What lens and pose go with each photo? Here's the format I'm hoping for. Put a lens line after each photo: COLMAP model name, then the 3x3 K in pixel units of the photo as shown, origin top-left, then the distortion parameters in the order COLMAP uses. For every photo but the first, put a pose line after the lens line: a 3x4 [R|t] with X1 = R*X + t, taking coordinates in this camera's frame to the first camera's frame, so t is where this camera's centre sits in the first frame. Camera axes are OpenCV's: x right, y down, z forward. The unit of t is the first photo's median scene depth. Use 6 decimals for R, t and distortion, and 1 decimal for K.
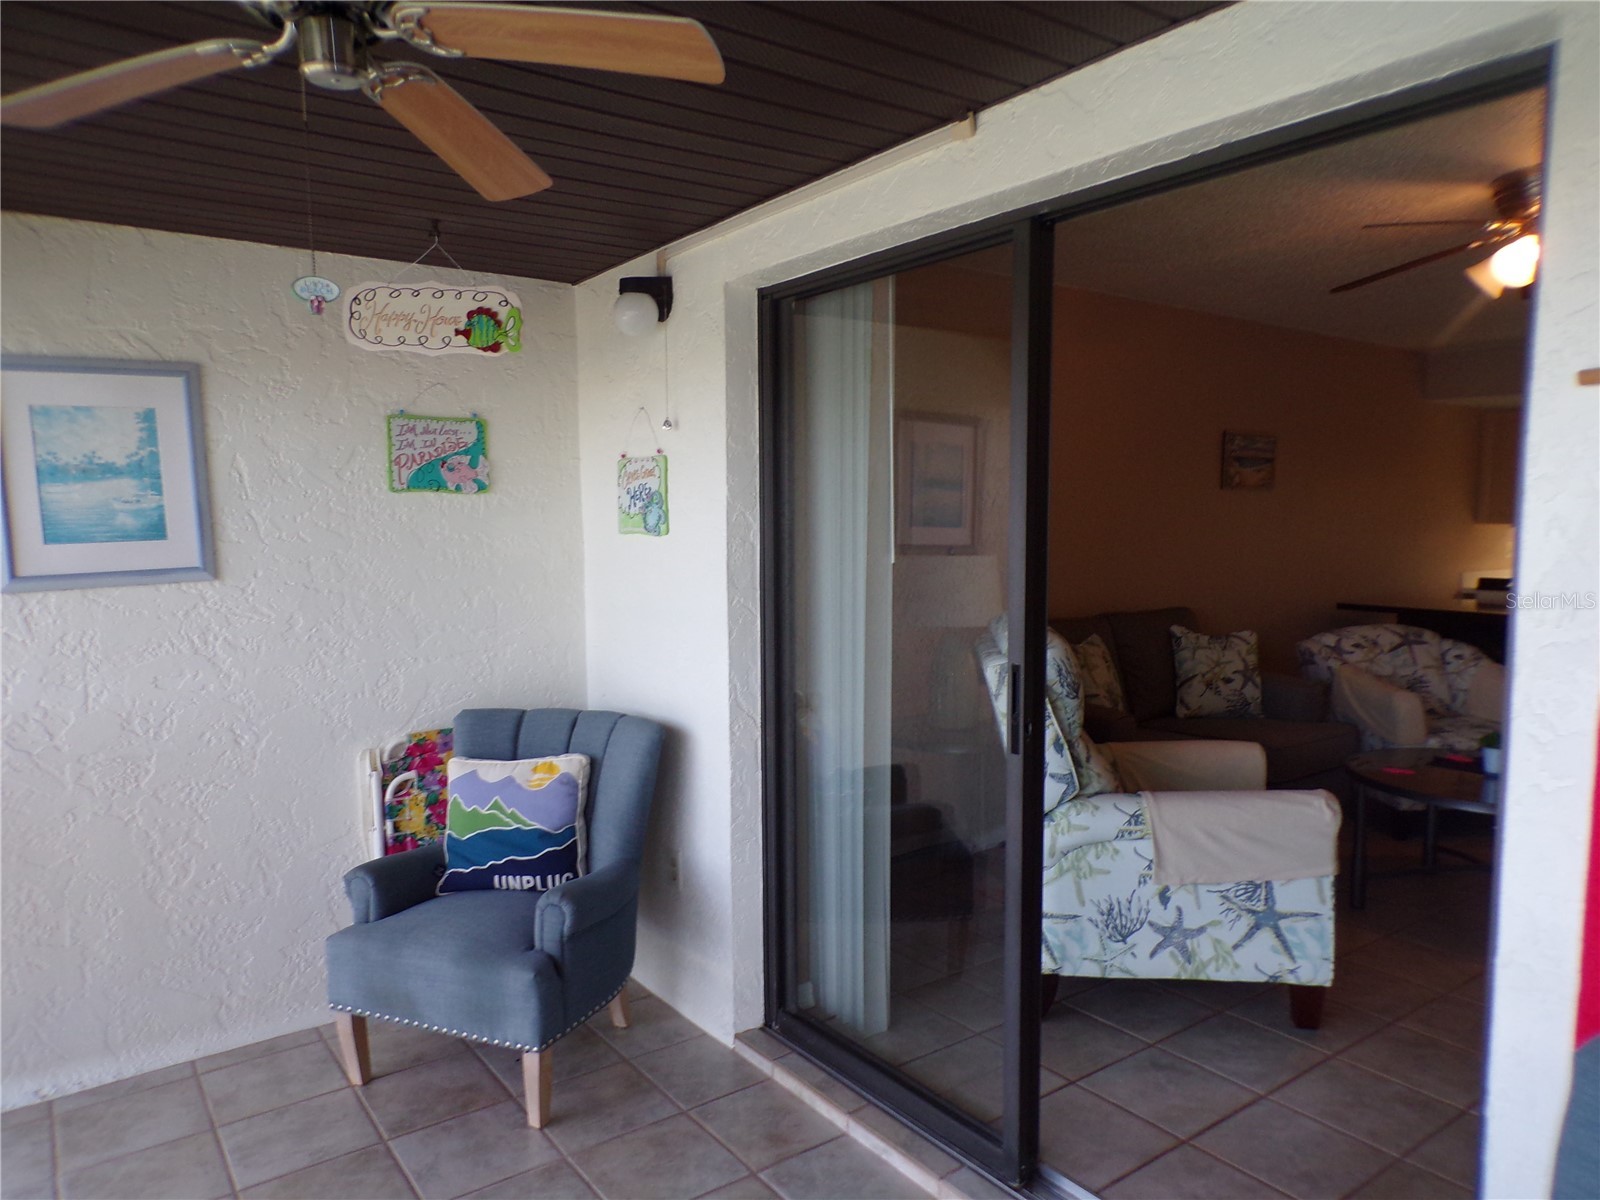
lens RADIAL K [[1107.5, 0, 809.9], [0, 1107.5, 600.5], [0, 0, 1]] dist [0.016645, 0.000278]
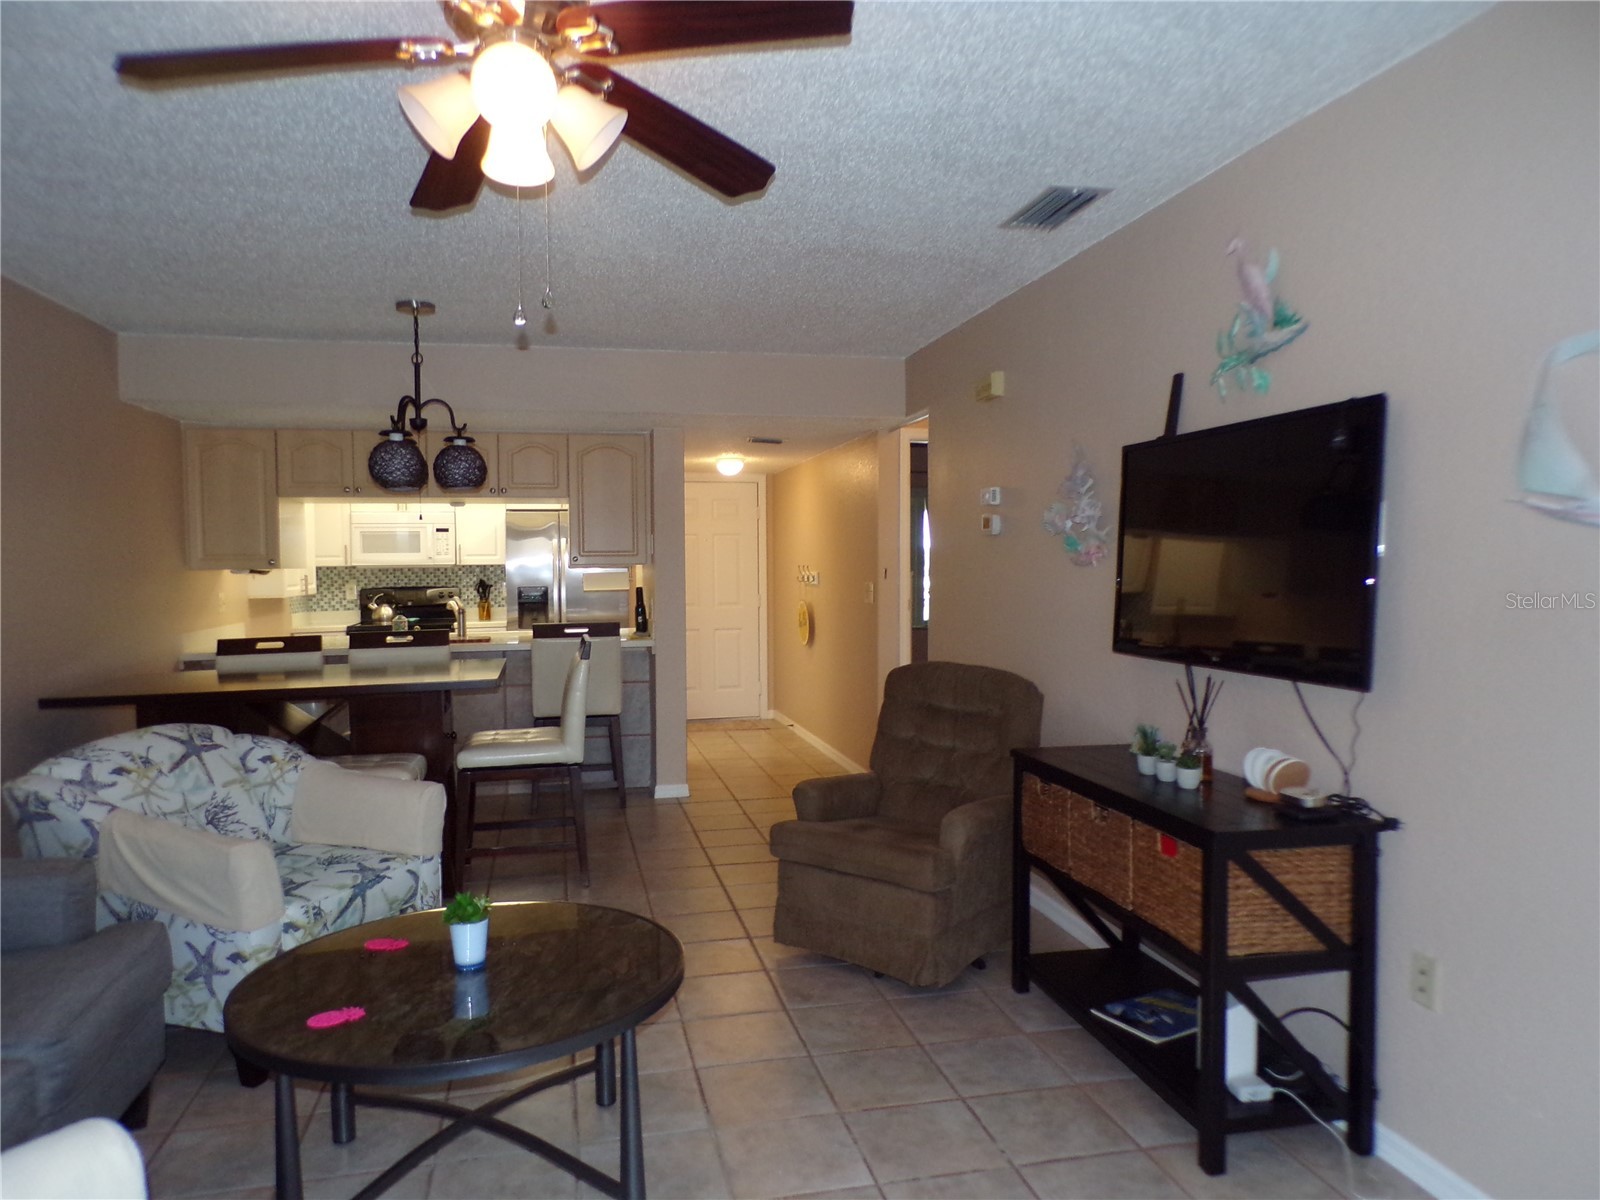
lens RADIAL K [[1095.4, 0, 808.8], [0, 1095.4, 615.8], [0, 0, 1]] dist [0.012983, 0.001289]
pose [[0.415526, -0.060613, 0.907560, 0.116936], [0.088544, 0.995734, 0.025962, -0.026470], [-0.905262, 0.069571, 0.419120, 0.425673]]
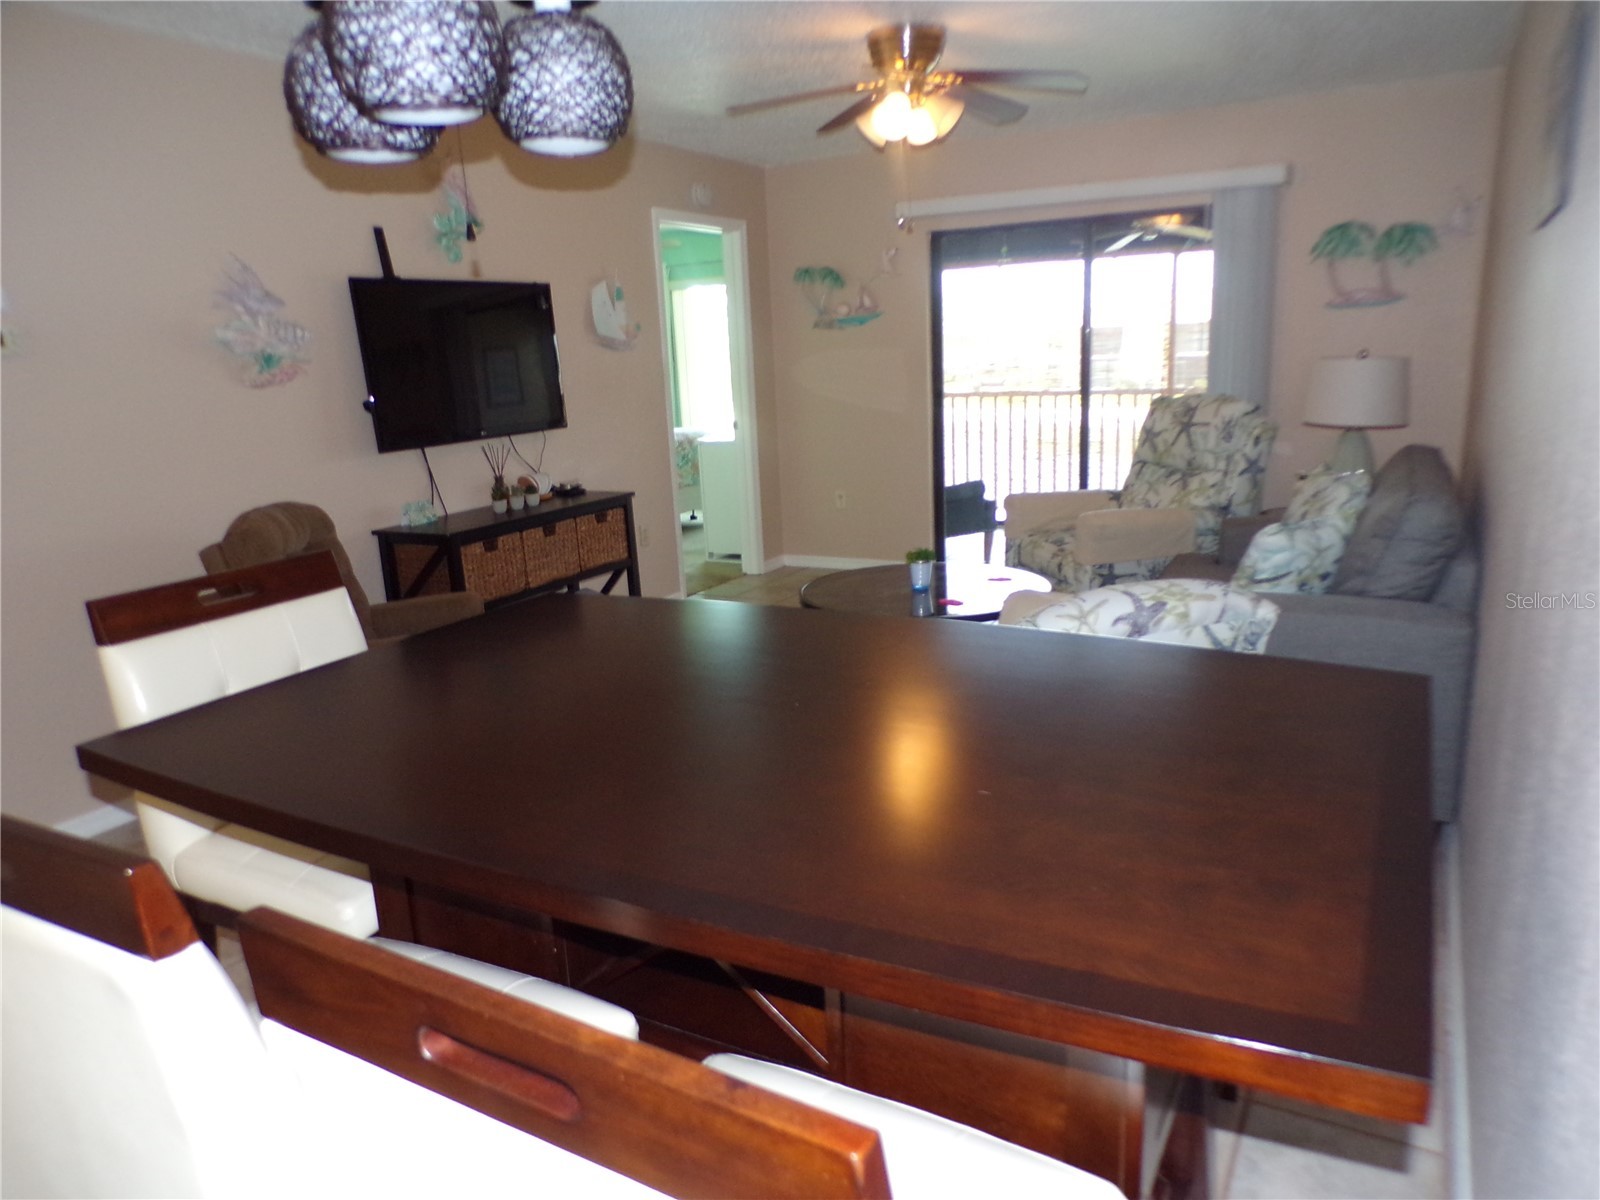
lens RADIAL K [[1084.2, 0, 786.0], [0, 1084.2, 610.0], [0, 0, 1]] dist [0.001687, 0.001179]
pose [[-0.916505, 0.130693, -0.378072, 0.846999], [0.006311, 0.949730, 0.313007, -0.110092], [0.399974, 0.284487, -0.871257, 1.399091]]
